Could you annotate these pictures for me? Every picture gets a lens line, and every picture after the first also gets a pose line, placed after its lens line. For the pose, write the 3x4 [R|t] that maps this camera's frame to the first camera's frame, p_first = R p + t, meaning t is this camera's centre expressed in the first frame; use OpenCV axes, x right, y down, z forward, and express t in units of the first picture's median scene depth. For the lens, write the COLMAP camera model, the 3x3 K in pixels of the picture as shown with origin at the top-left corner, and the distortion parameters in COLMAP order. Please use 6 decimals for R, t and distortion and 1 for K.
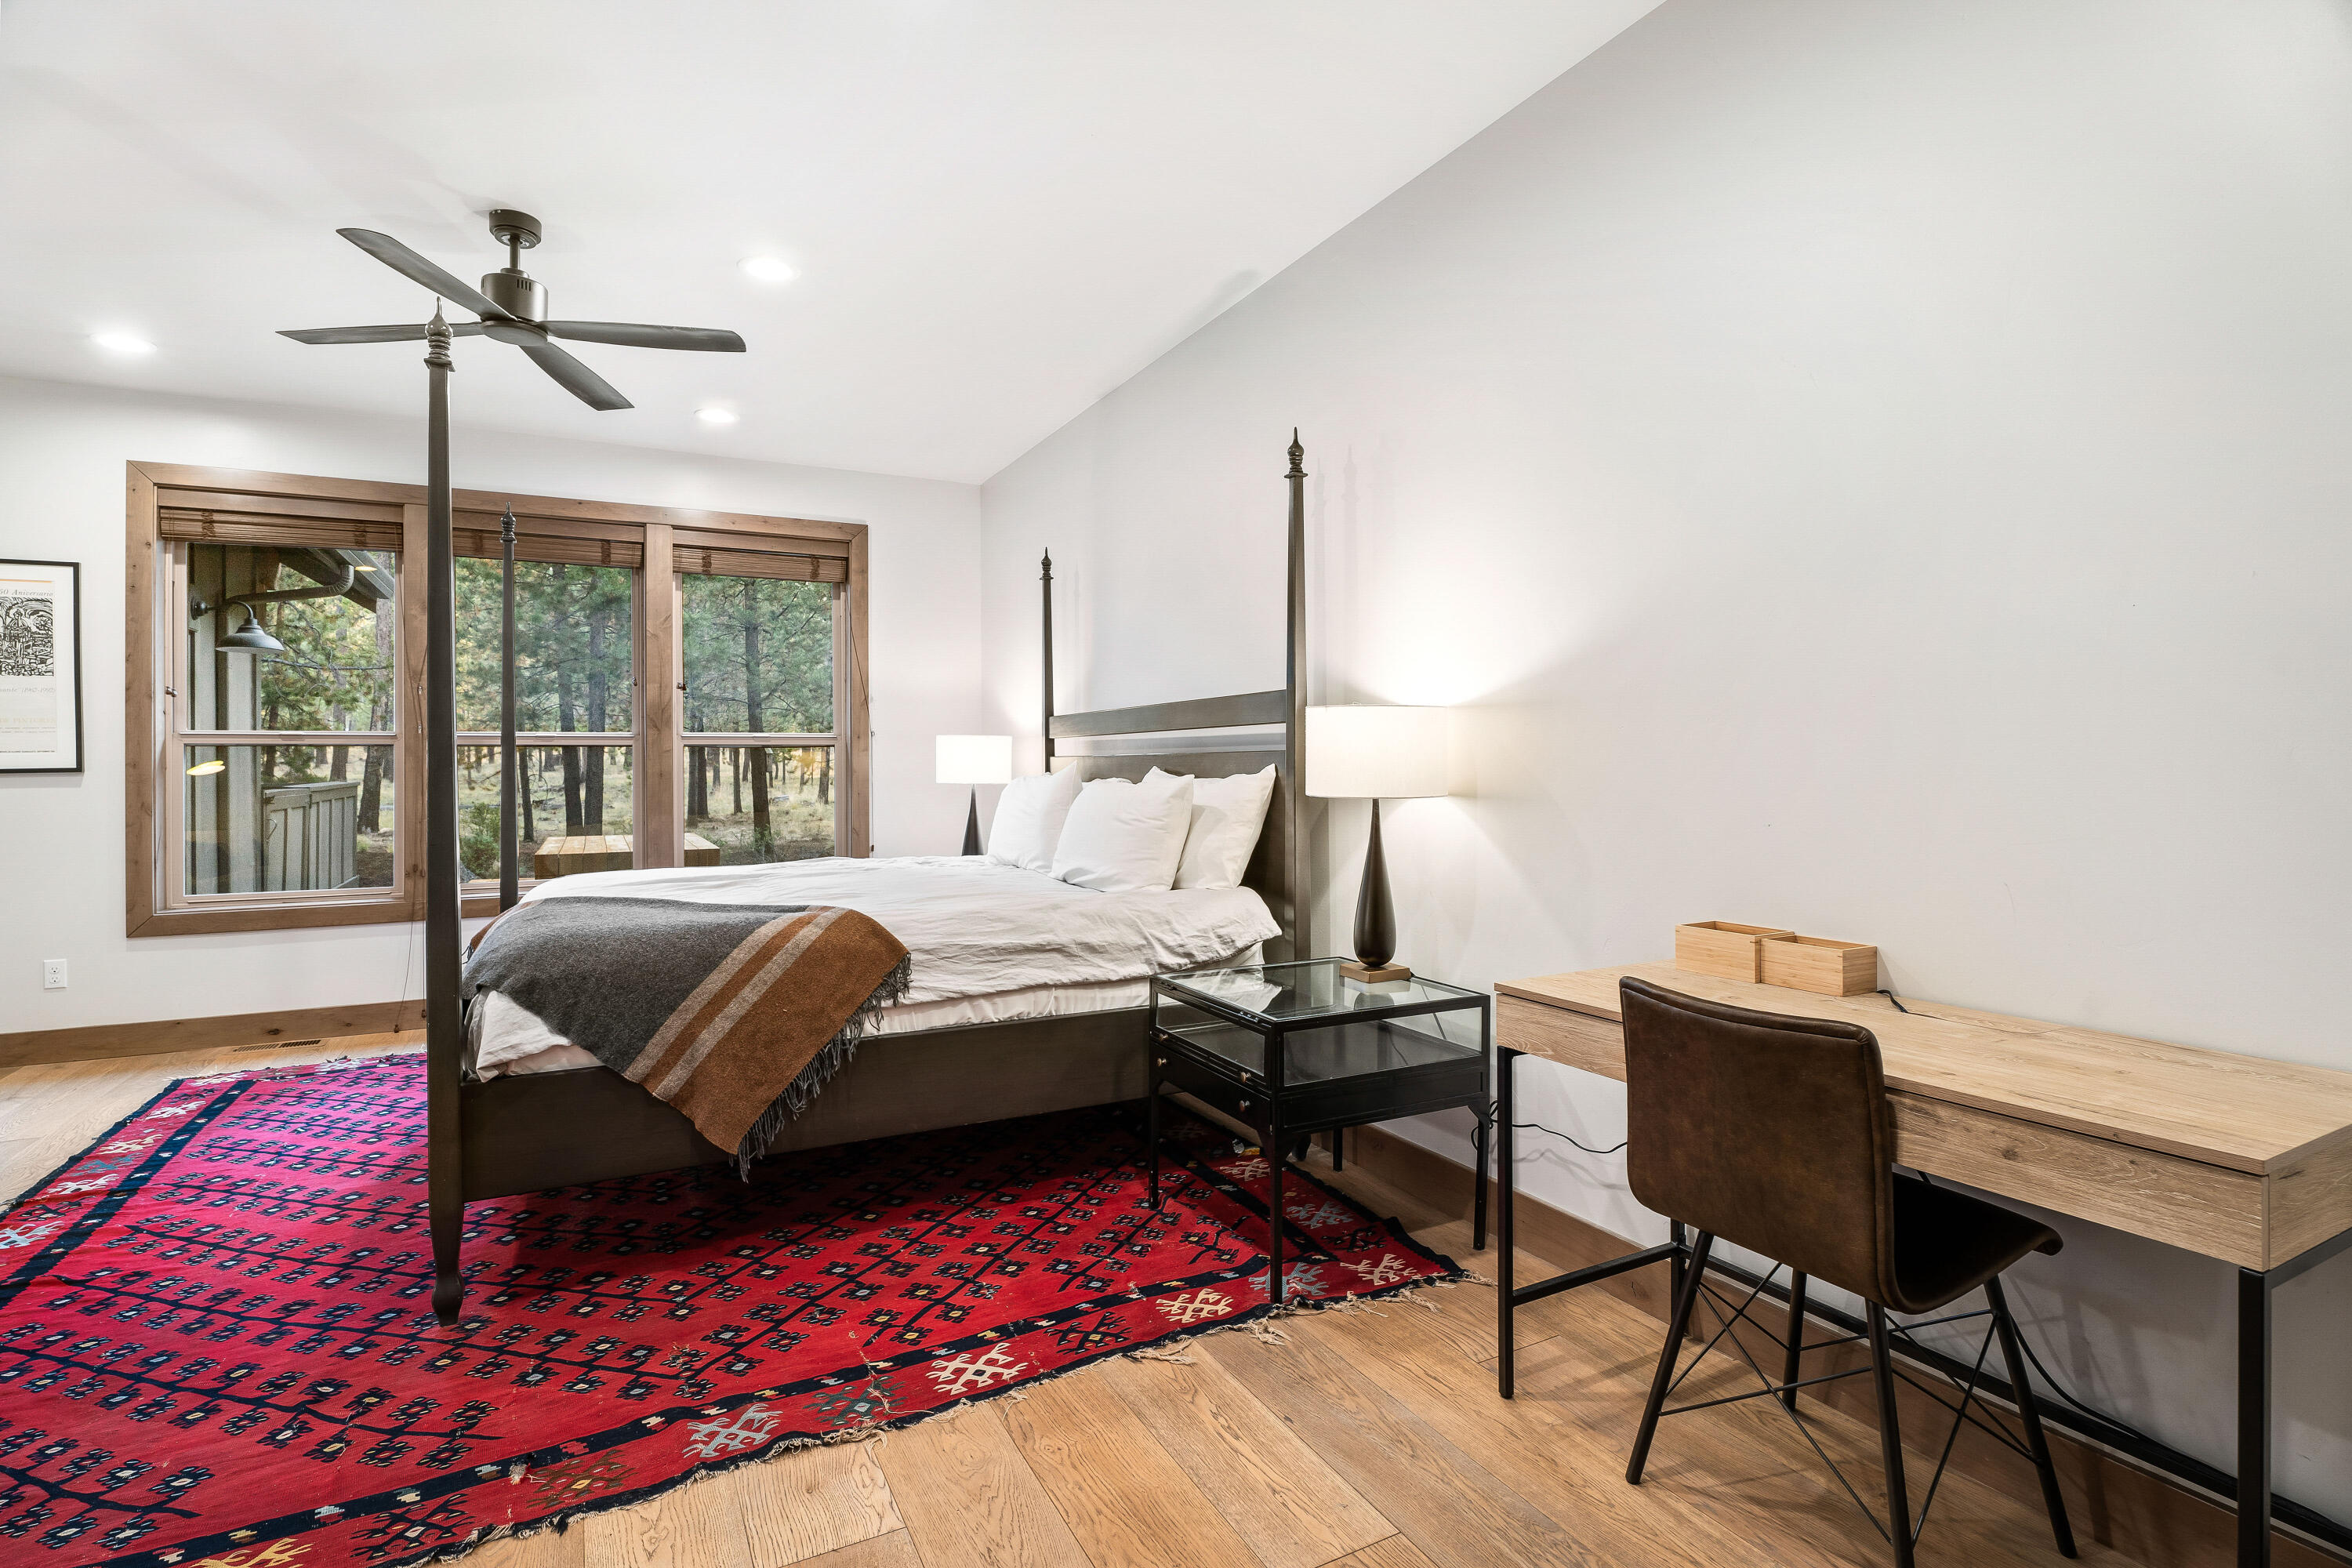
lens RADIAL K [[1133.2, 0, 1175.8], [0, 1133.2, 766.0], [0, 0, 1]] dist [-0.010356, 0.001653]
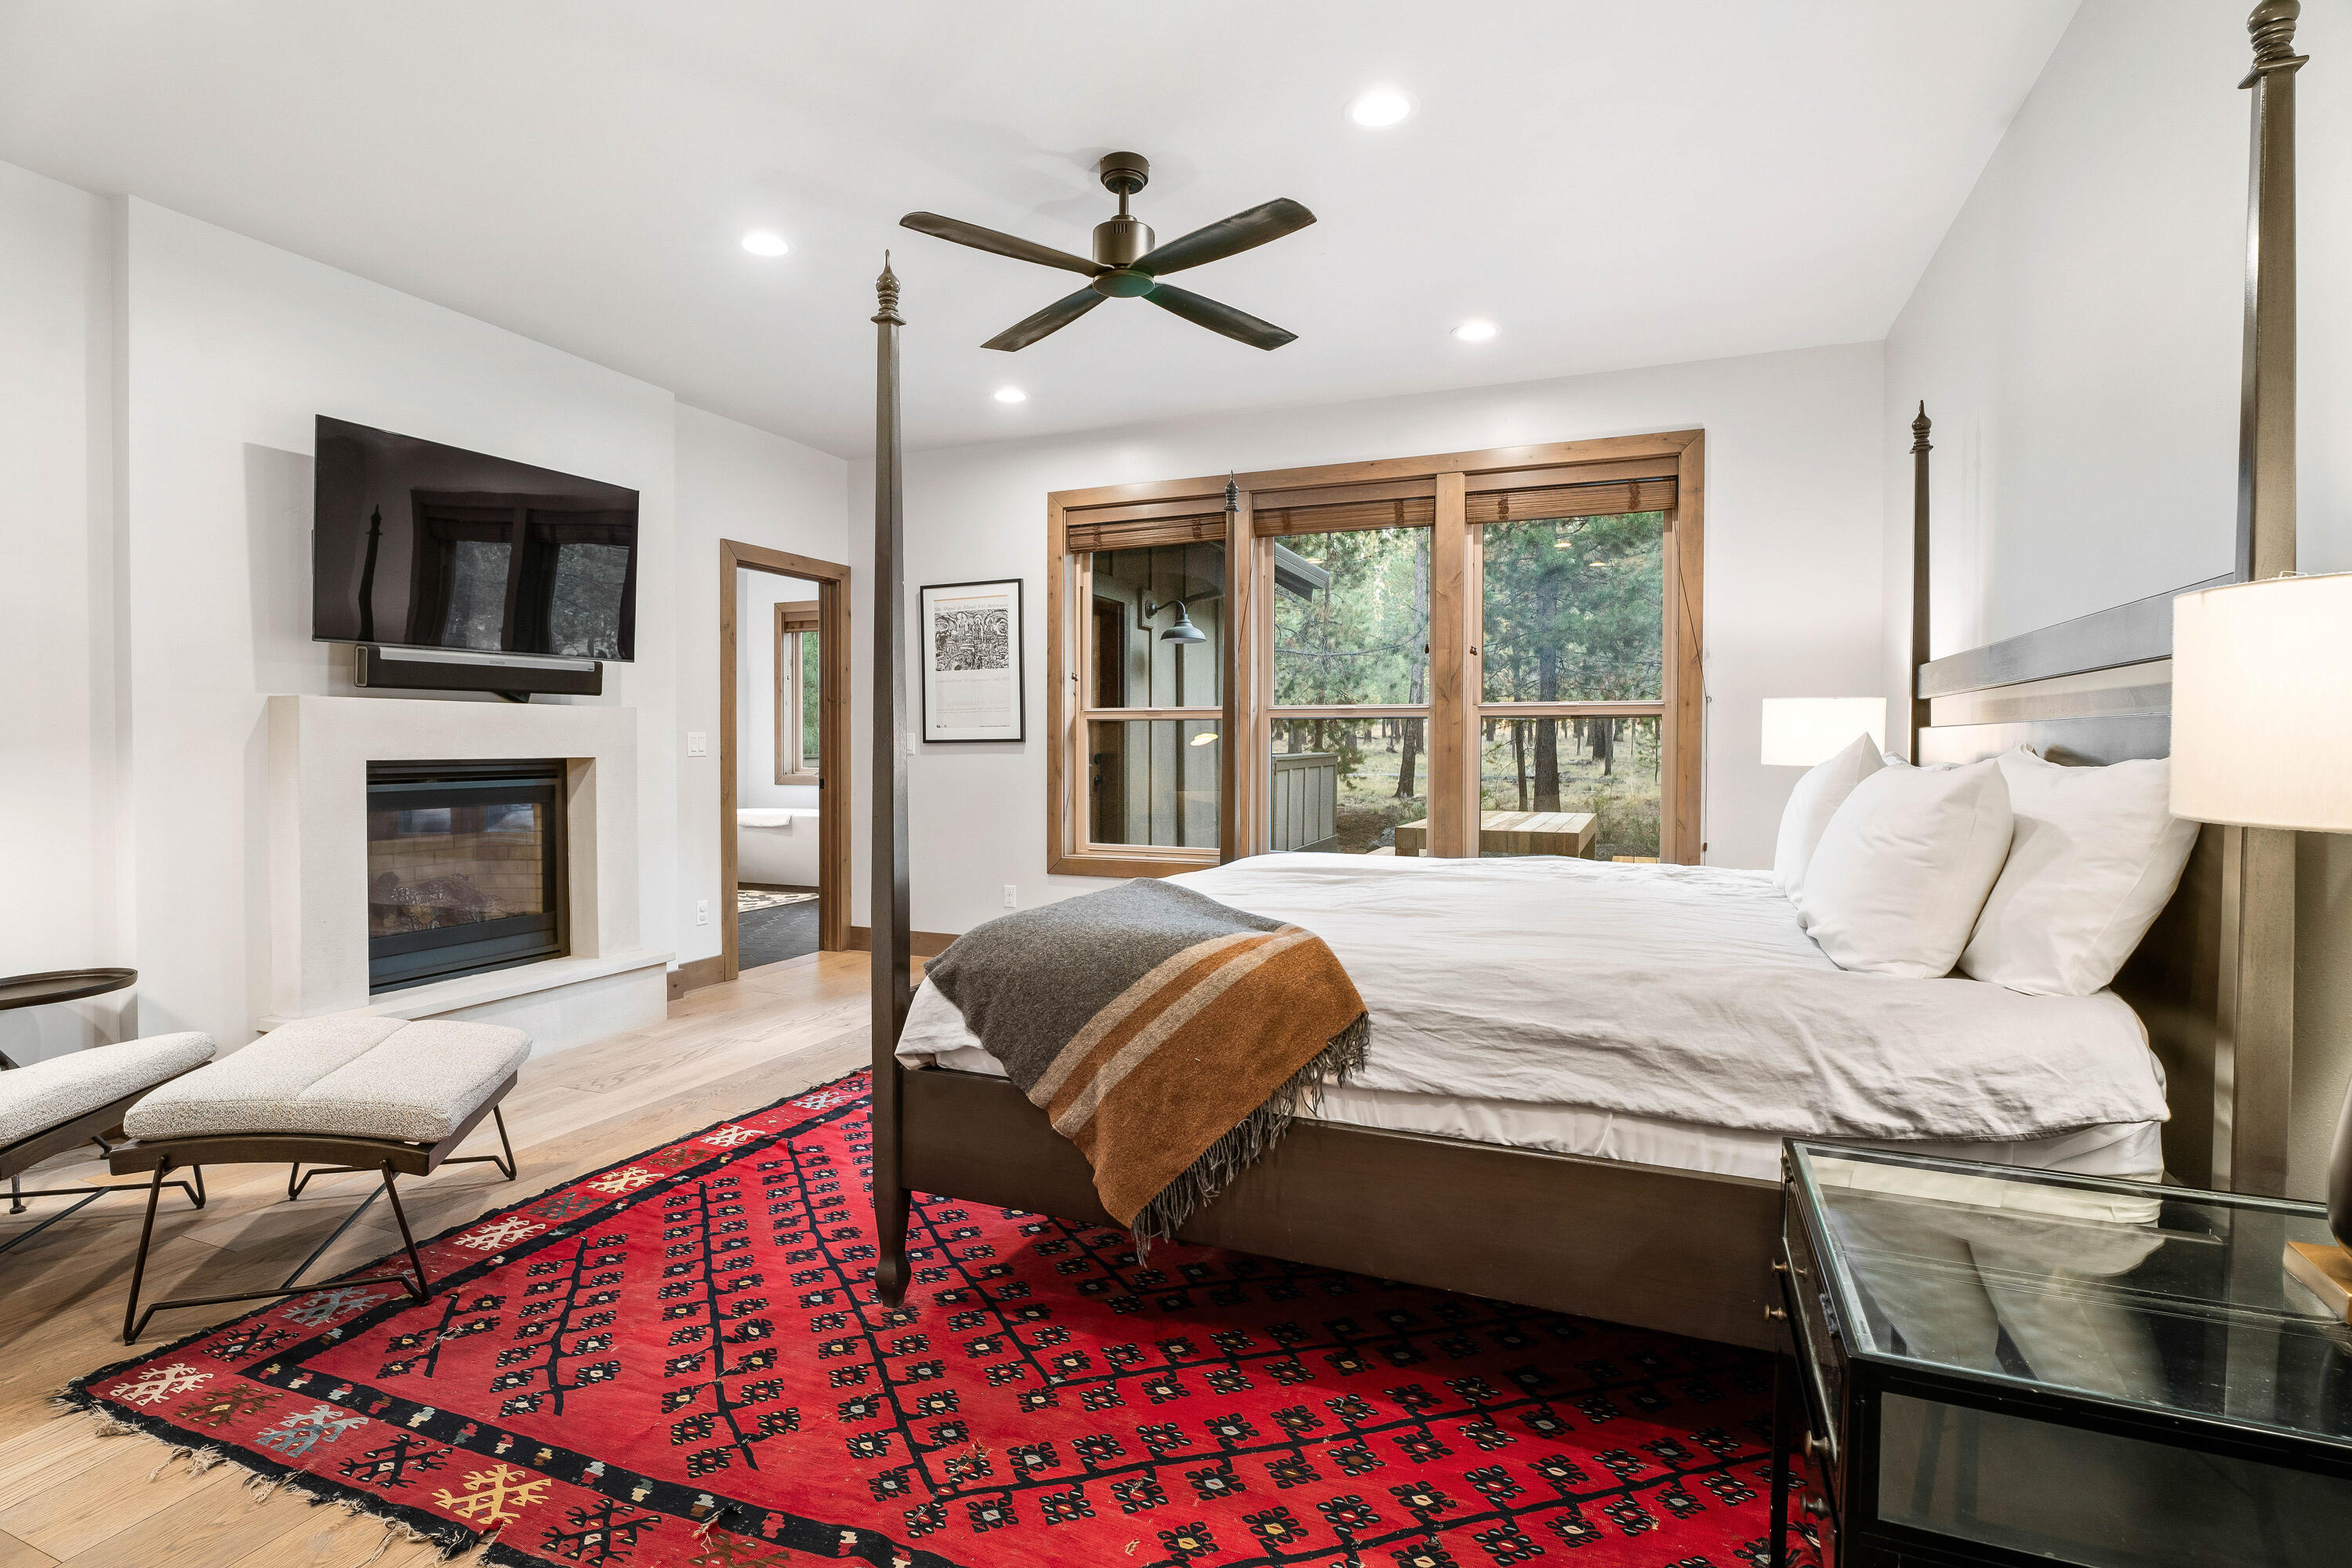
lens RADIAL K [[1133.2, 0, 1175.8], [0, 1133.2, 766.0], [0, 0, 1]] dist [-0.010356, 0.001653]
pose [[0.627800, 0.022539, -0.778048, 0.211096], [-0.005620, 0.999686, 0.024425, 0.000565], [0.778354, -0.010961, 0.627730, 0.465916]]
